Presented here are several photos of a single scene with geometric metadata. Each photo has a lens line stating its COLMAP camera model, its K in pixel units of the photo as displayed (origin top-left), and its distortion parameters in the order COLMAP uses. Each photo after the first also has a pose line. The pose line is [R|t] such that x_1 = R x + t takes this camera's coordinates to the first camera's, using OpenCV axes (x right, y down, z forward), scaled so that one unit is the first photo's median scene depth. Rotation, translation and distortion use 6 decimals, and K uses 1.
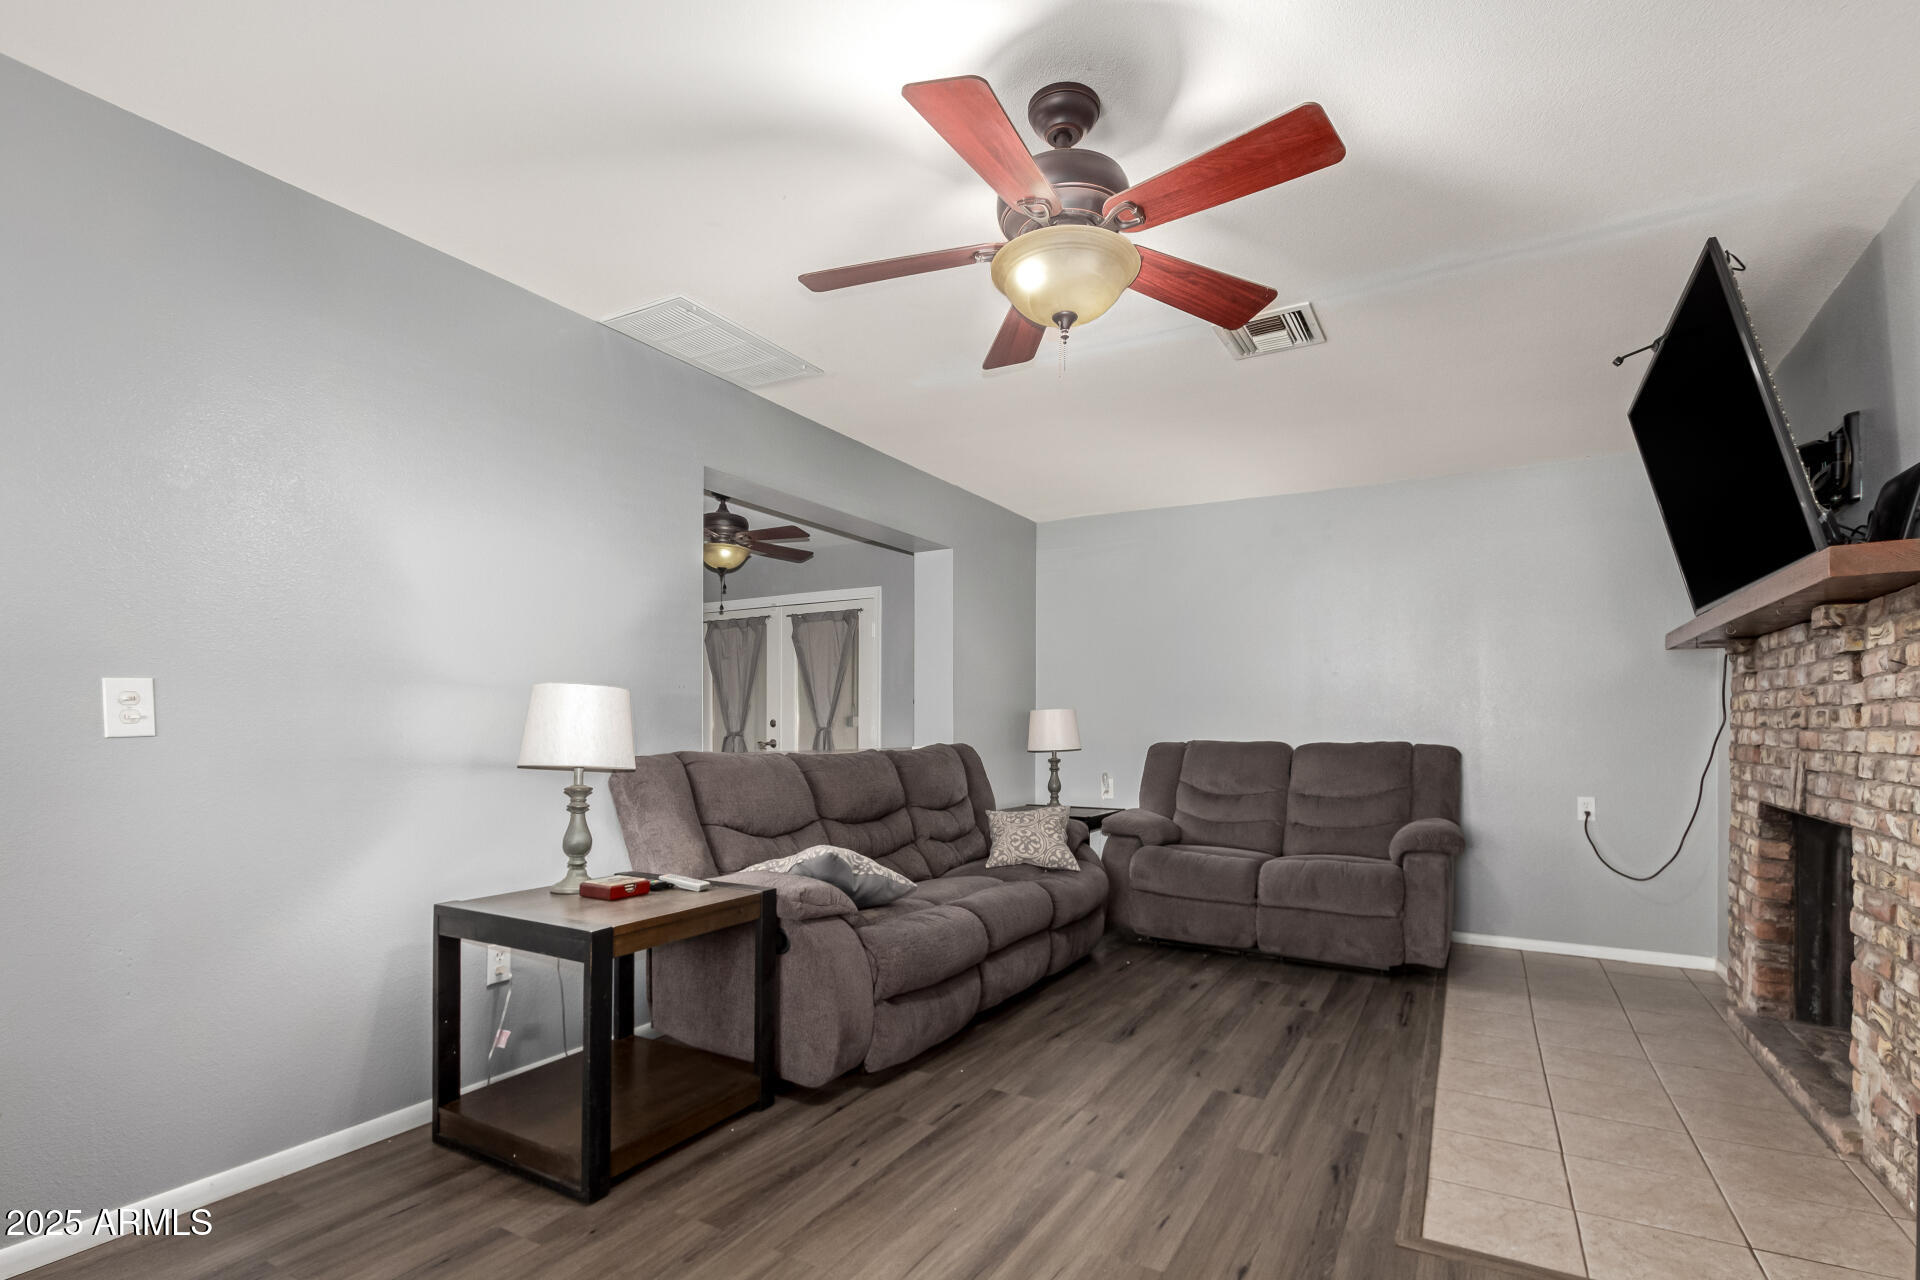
lens RADIAL K [[892.5, 0, 969.2], [0, 892.5, 706.3], [0, 0, 1]] dist [0.005559, -0.000355]
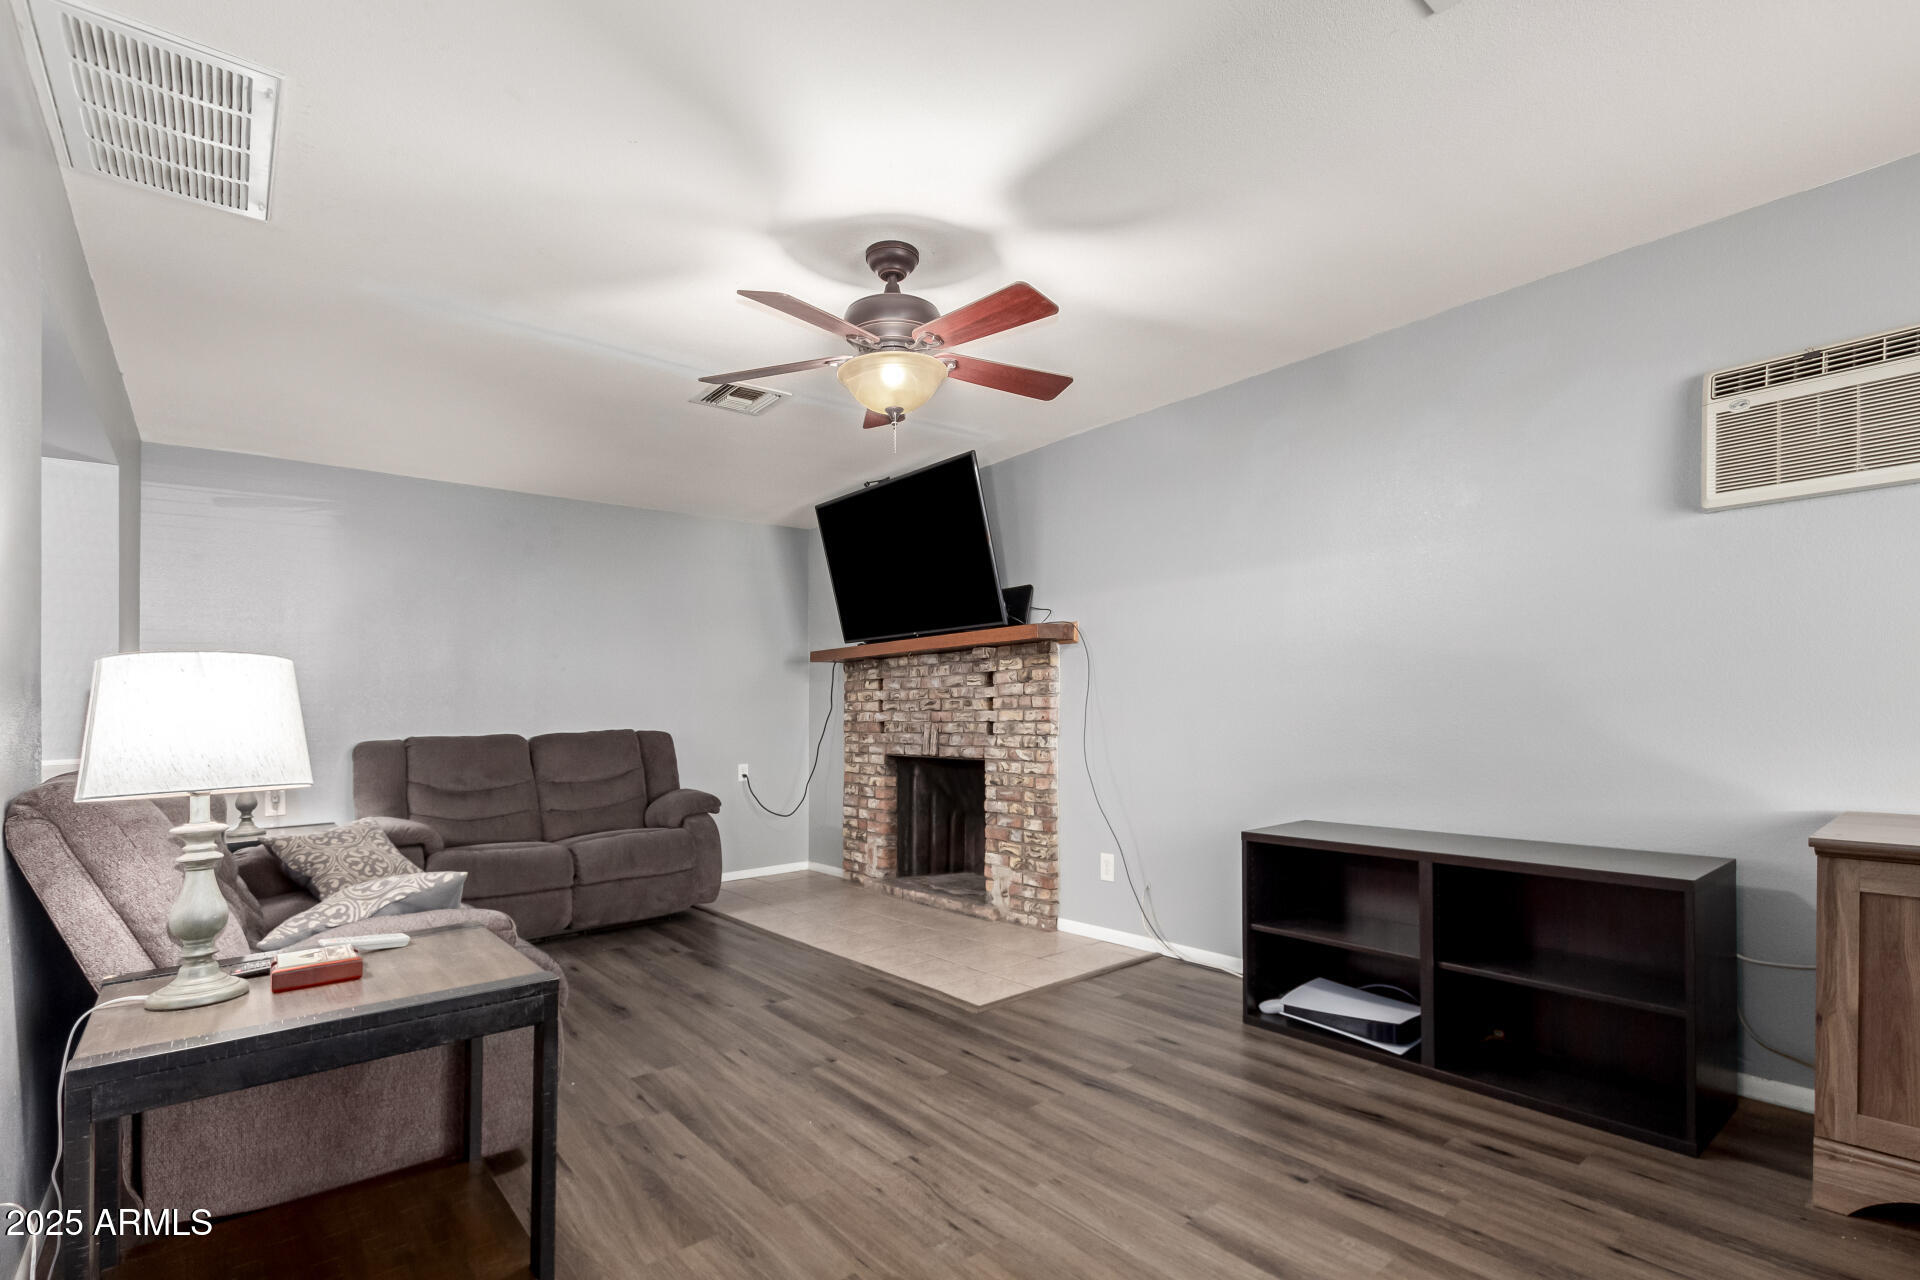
lens RADIAL K [[903.6, 0, 955.7], [0, 903.6, 705.0], [0, 0, 1]] dist [0.022872, 0.000409]
pose [[0.364812, -0.006288, 0.931060, -0.827391], [0.001103, 0.999979, 0.006321, 0.001533], [-0.931081, -0.001279, 0.364812, 0.297610]]
